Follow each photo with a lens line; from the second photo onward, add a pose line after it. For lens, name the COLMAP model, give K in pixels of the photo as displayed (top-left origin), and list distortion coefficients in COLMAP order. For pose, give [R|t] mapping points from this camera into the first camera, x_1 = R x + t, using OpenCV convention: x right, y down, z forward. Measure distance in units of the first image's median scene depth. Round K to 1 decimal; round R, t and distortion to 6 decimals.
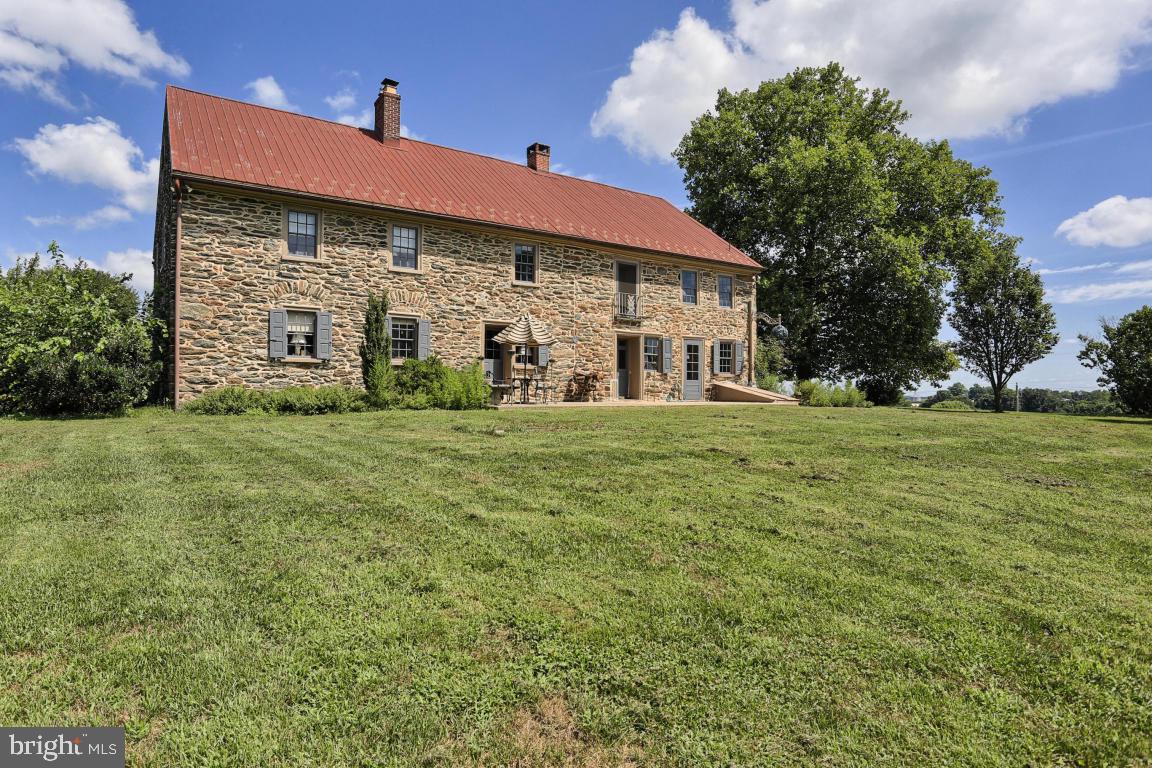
lens RADIAL K [[722.8, 0, 574.3], [0, 722.8, 386.5], [0, 0, 1]] dist [-0.002278, 0.000699]
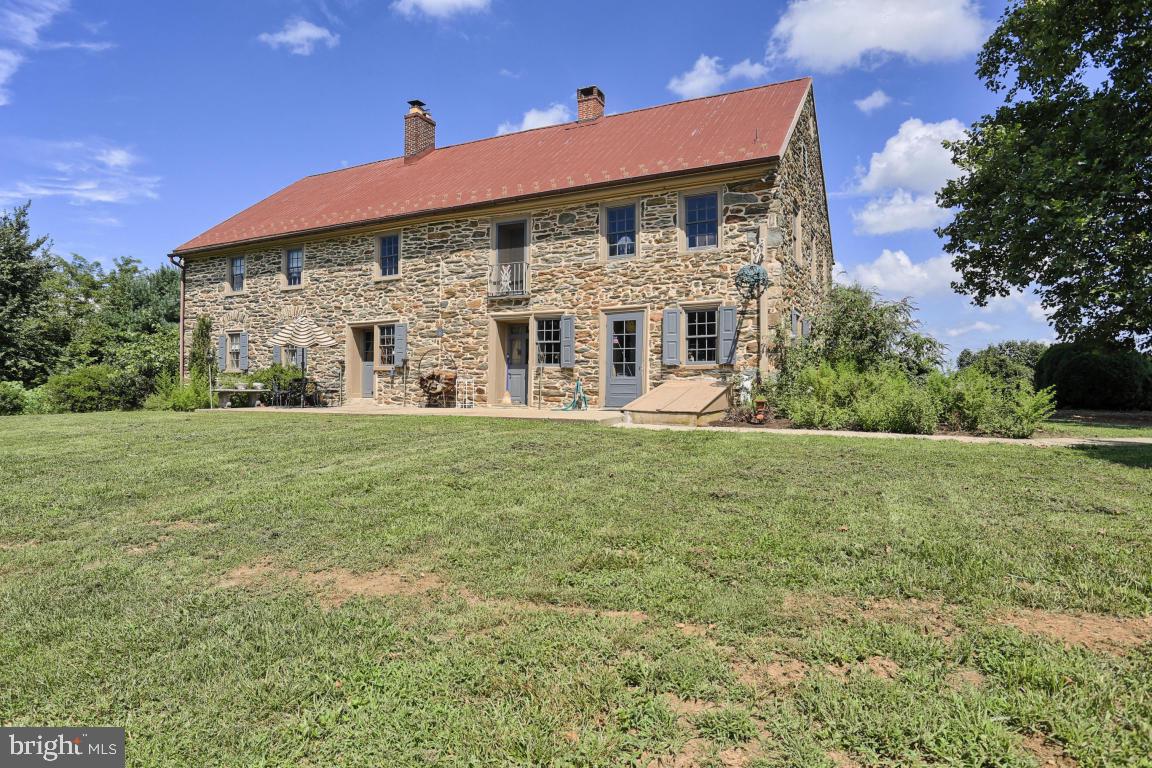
lens RADIAL K [[722.8, 0, 574.9], [0, 722.8, 384.6], [0, 0, 1]] dist [-0.002278, 0.000699]
pose [[0.400541, -0.007256, -0.916250, 0.816079], [0.013424, 0.999908, -0.002050, -0.000965], [0.916181, -0.011478, 0.400601, 0.794430]]
